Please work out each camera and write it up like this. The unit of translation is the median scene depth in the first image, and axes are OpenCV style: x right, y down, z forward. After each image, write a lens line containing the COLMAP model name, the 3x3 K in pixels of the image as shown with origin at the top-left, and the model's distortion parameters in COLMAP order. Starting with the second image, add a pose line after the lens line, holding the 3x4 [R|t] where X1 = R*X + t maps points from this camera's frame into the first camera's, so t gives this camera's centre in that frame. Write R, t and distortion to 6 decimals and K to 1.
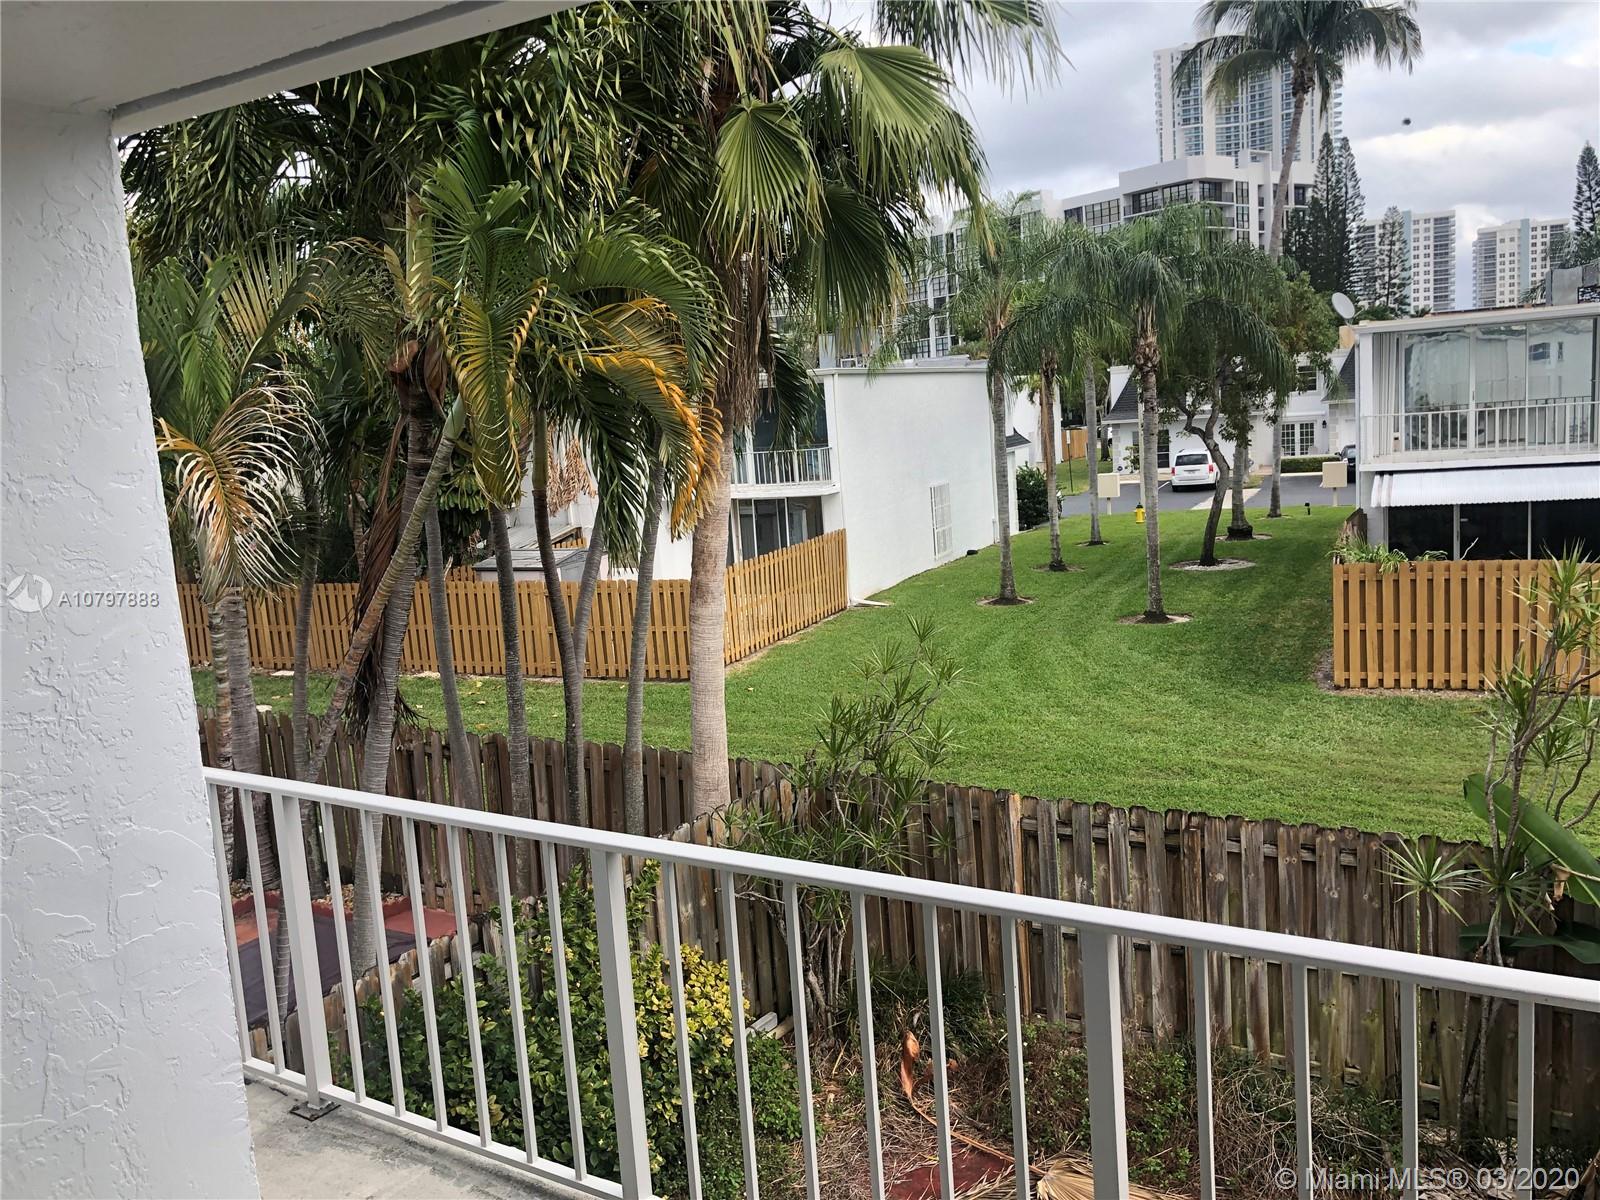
lens RADIAL K [[1303.2, 0, 800.0], [0, 1303.2, 600.0], [0, 0, 1]] dist [0.014430, -0.015144]
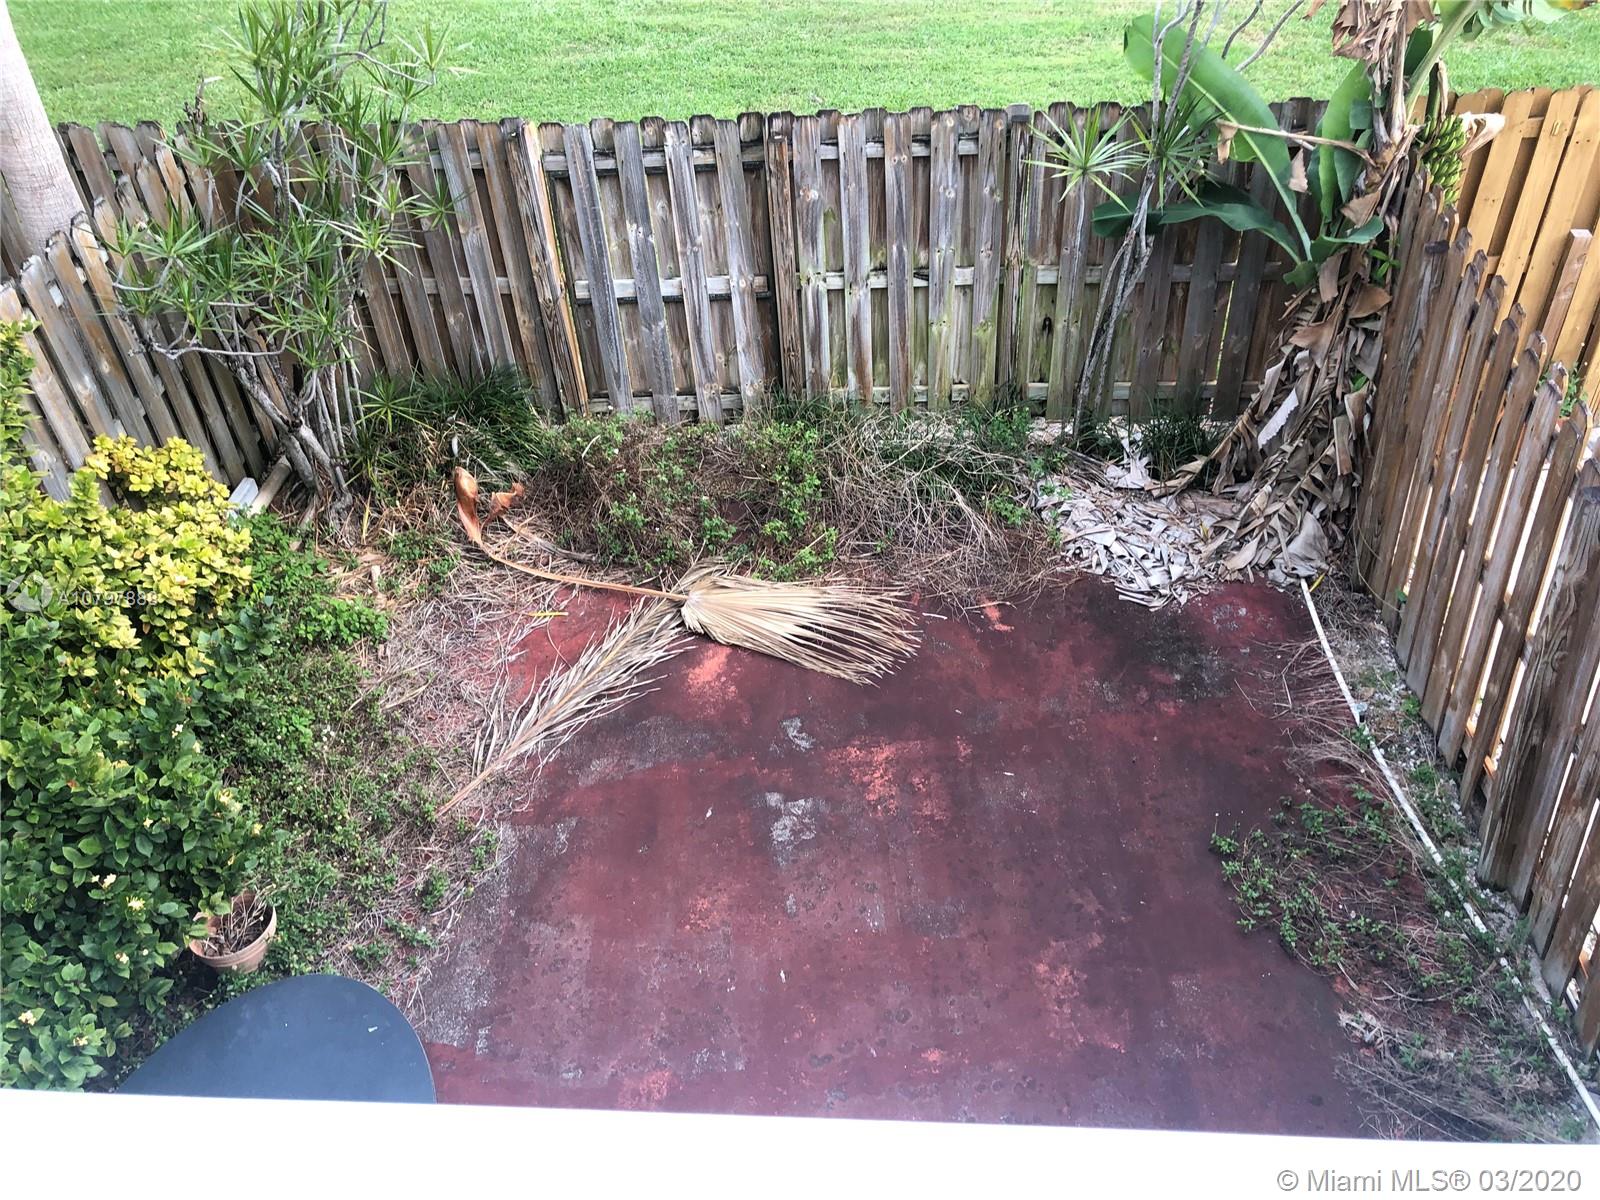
lens RADIAL K [[1303.2, 0, 800.0], [0, 1303.2, 600.0], [0, 0, 1]] dist [0.014430, -0.015144]
pose [[0.869087, -0.303720, 0.390437, -0.065123], [0.058979, 0.847301, 0.527829, 0.002870], [-0.491130, -0.435702, 0.754292, 0.287403]]
